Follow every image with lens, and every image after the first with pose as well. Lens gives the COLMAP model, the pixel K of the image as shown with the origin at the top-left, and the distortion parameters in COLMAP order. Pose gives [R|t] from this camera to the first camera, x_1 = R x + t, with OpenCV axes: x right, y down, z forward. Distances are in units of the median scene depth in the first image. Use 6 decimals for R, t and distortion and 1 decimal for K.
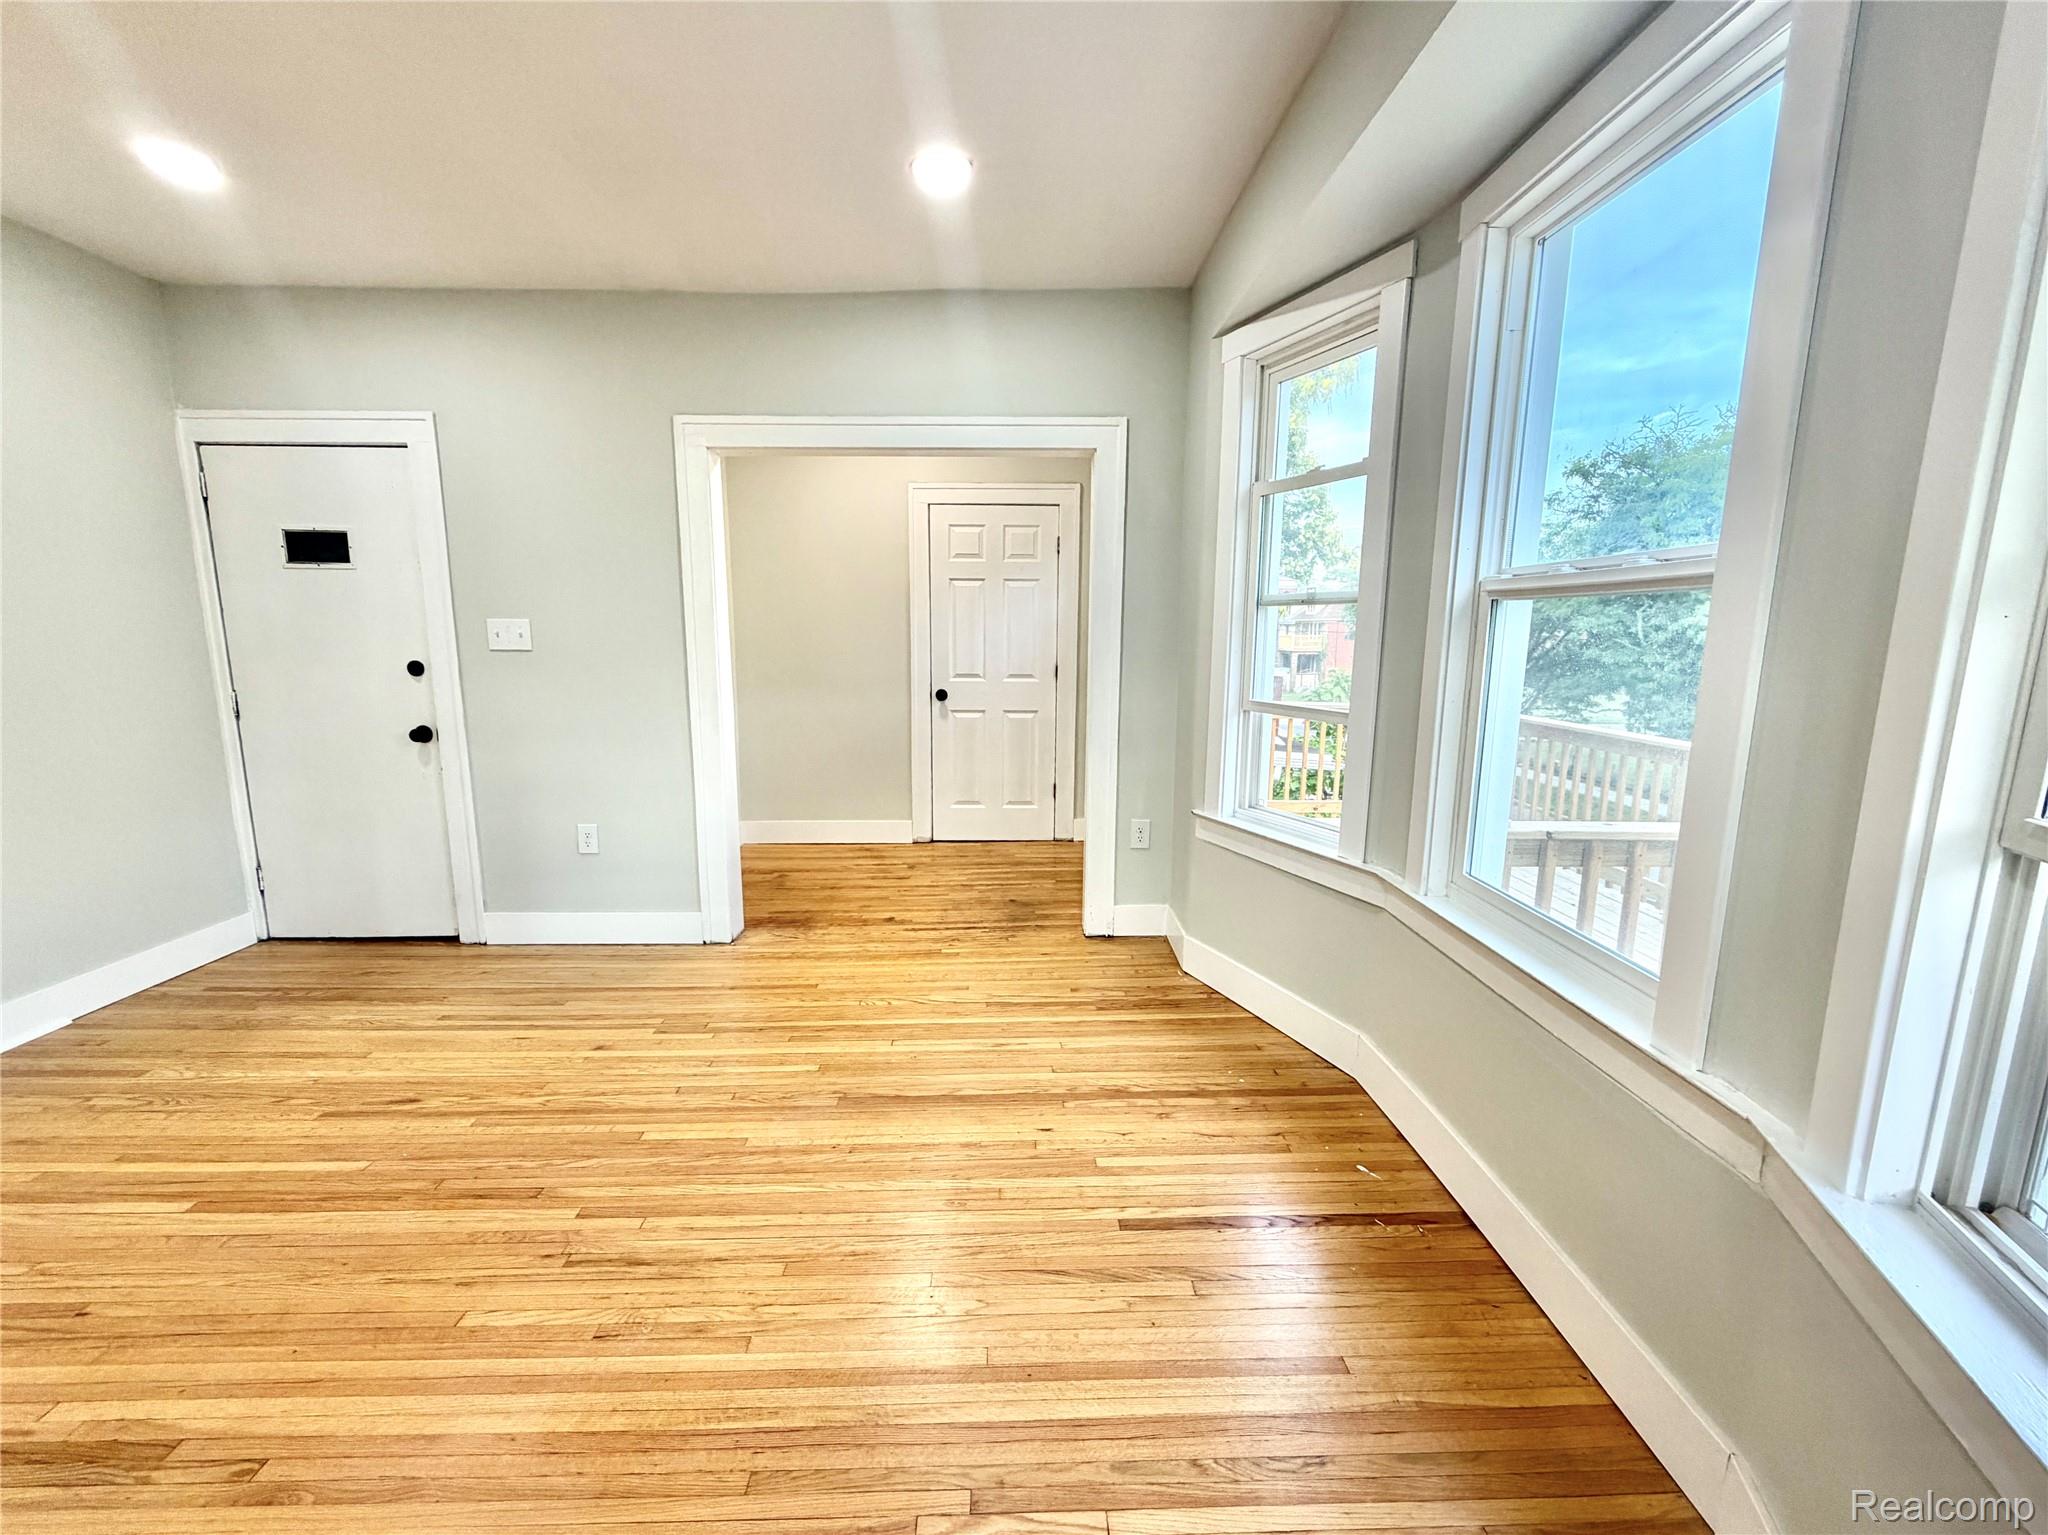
lens RADIAL K [[859.5, 0, 1020.4], [0, 859.5, 768.1], [0, 0, 1]] dist [0.000529, 0.000046]
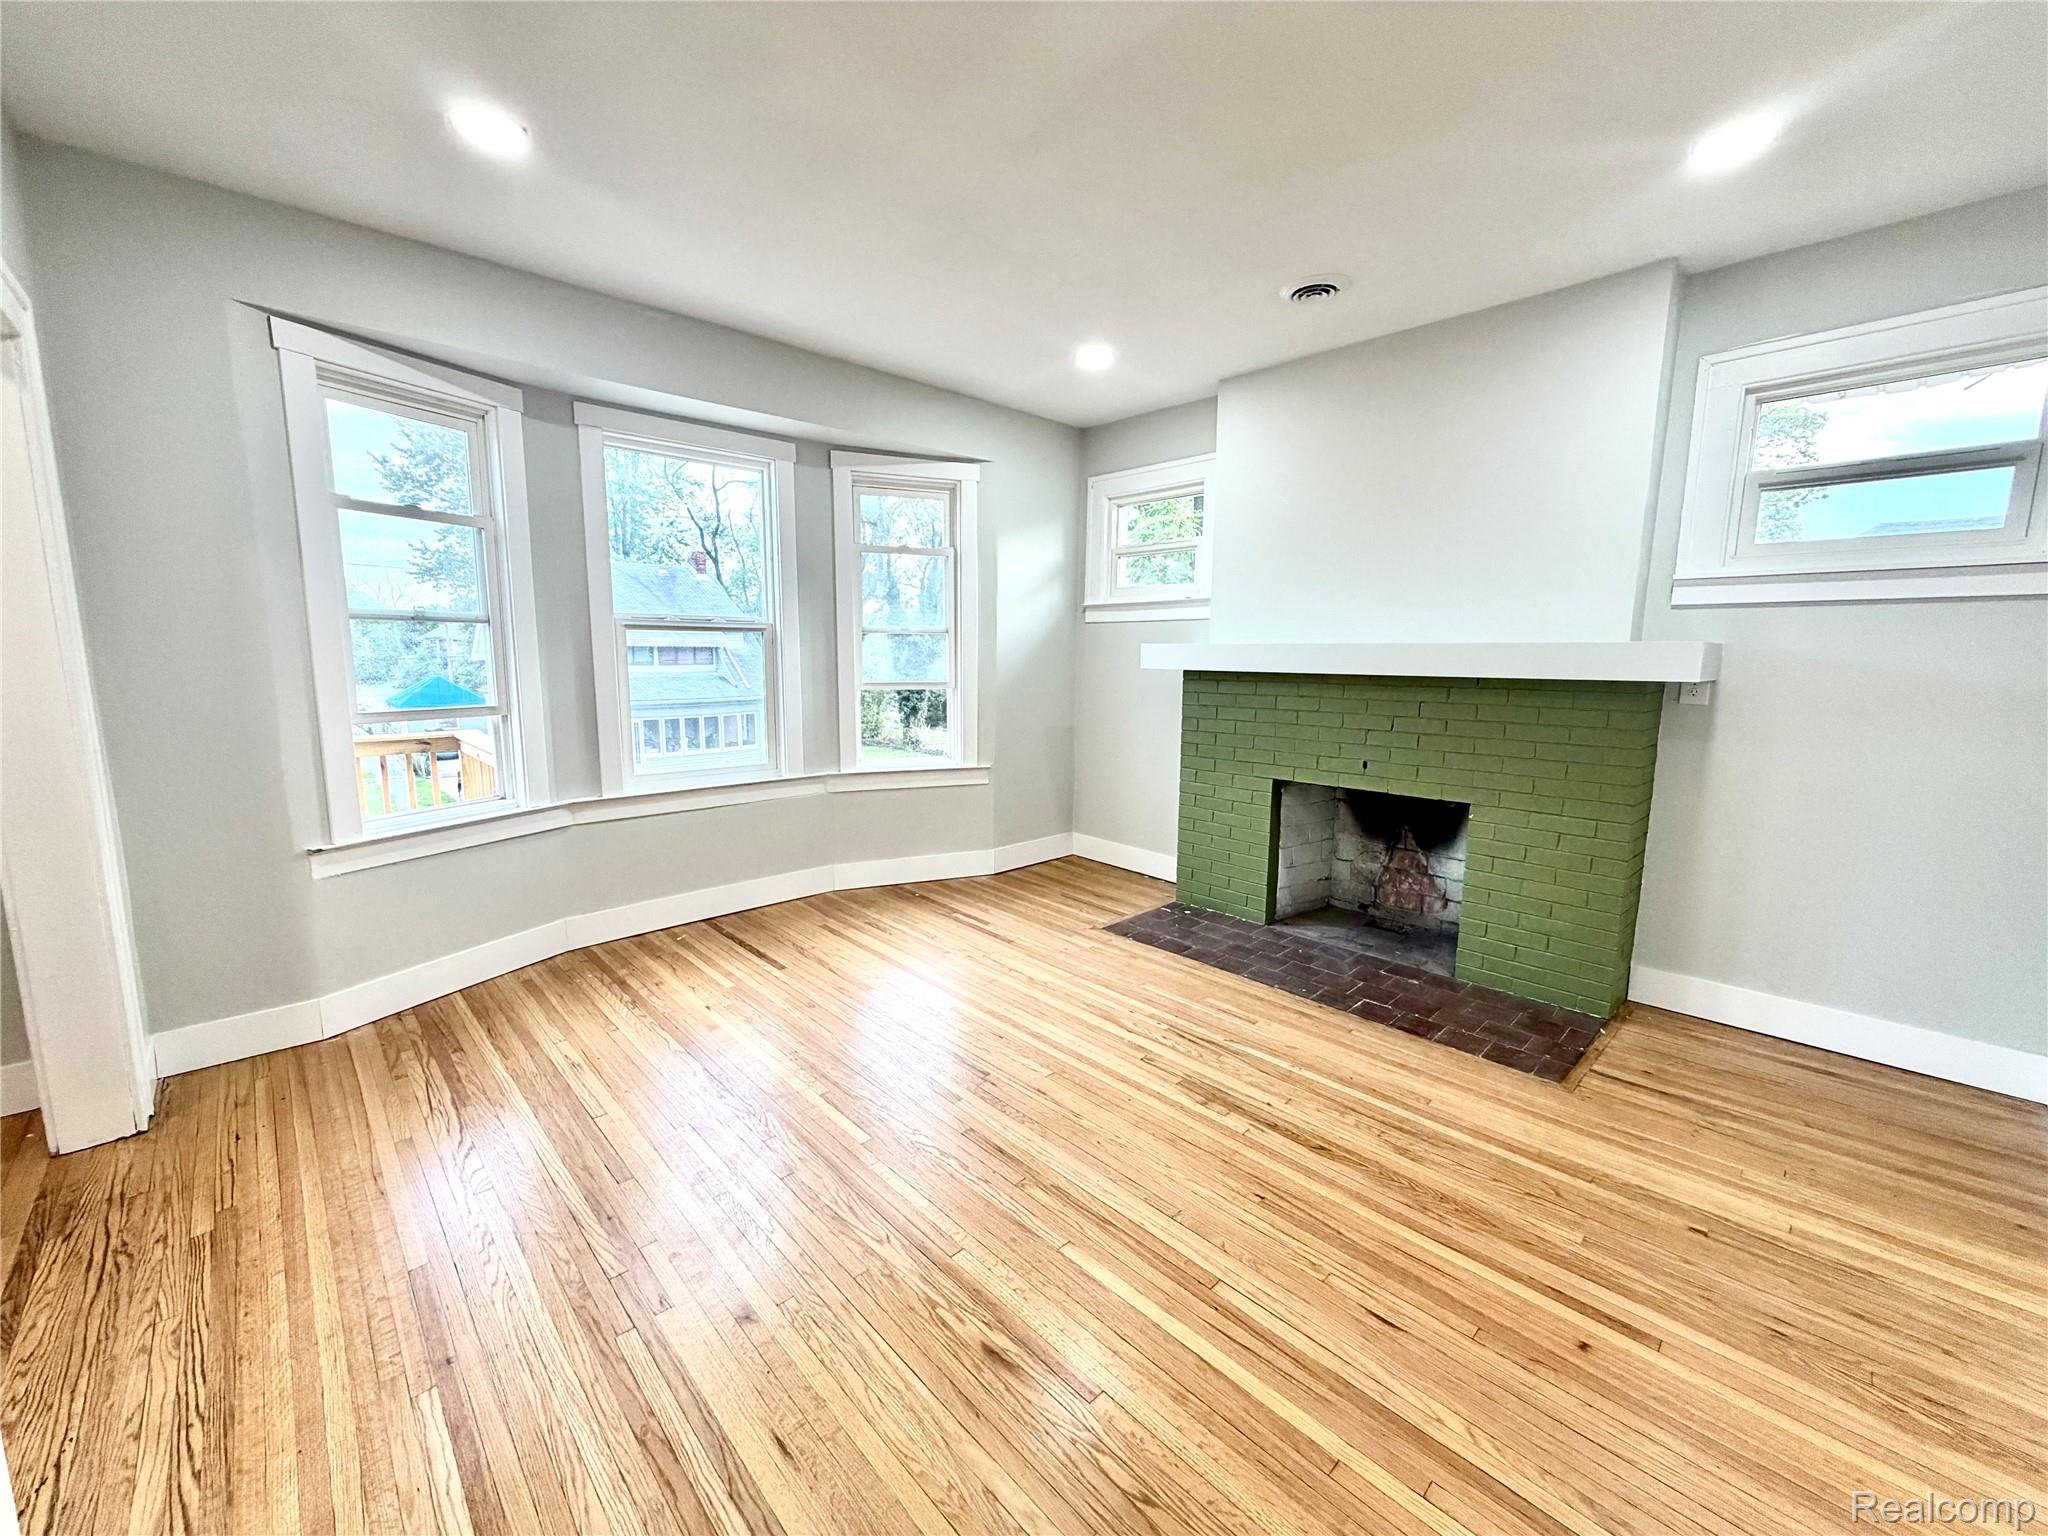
lens RADIAL K [[815.9, 0, 1019.3], [0, 815.9, 769.1], [0, 0, 1]] dist [0.000033, 0.000231]
pose [[-0.671322, -0.117424, 0.731804, -0.816245], [0.108049, 0.961316, 0.253370, -0.150058], [-0.733247, 0.249164, -0.632666, 0.916297]]
